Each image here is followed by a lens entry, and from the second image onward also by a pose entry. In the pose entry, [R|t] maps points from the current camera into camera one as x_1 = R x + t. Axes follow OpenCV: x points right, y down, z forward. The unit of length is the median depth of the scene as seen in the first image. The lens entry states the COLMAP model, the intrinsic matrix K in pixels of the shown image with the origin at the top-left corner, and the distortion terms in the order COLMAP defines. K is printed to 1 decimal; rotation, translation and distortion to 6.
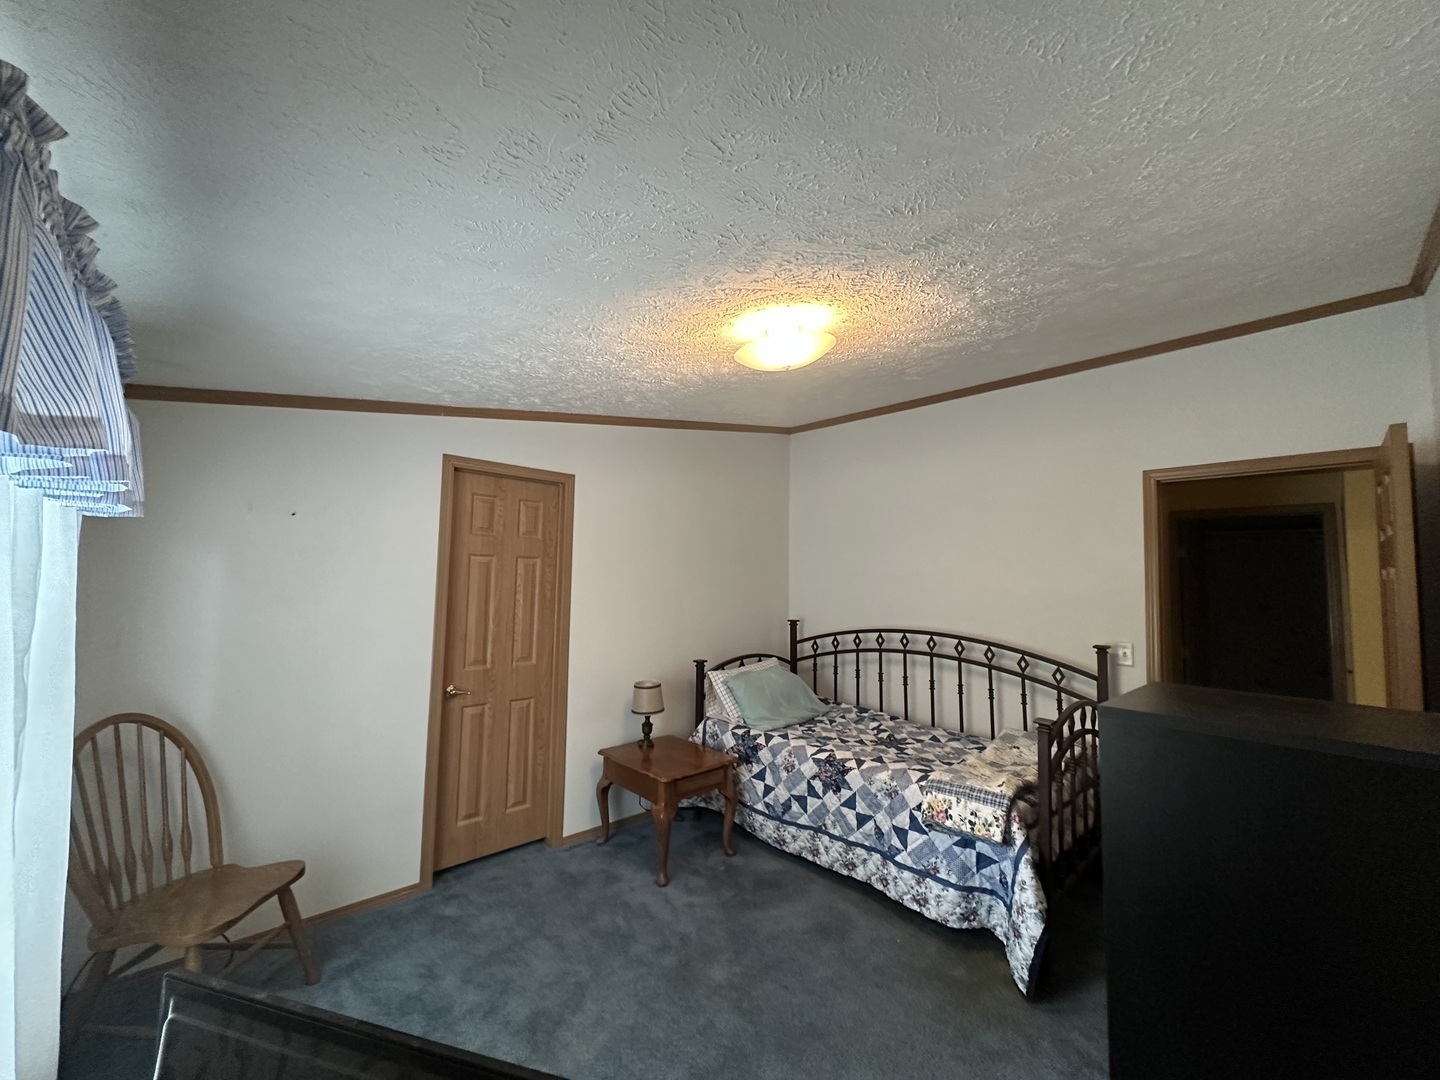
lens RADIAL K [[600.6, 0, 720.0], [0, 600.6, 540.0], [0, 0, 1]] dist [-0.001225, -0.000099]
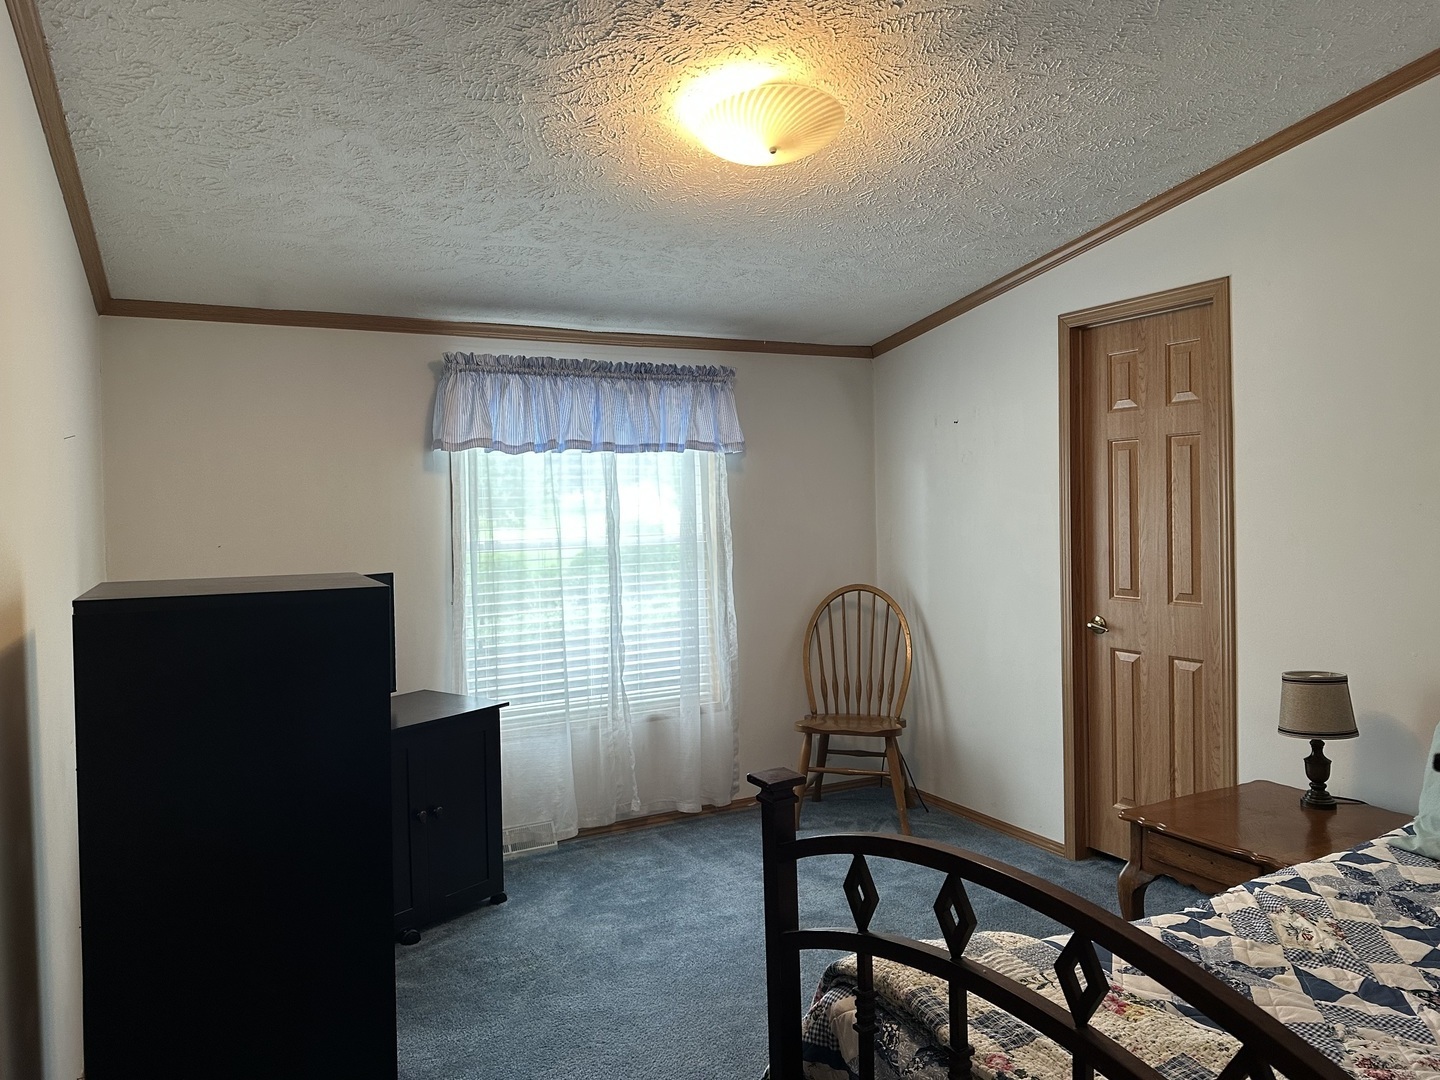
lens RADIAL K [[1013.5, 0, 720.0], [0, 1013.5, 540.0], [0, 0, 1]] dist [0.066115, -0.077411]
pose [[-0.255955, 0.022258, -0.966433, 0.881405], [0.093060, 0.995659, -0.001715, 0.101247], [0.962199, -0.090375, -0.256915, 0.855506]]
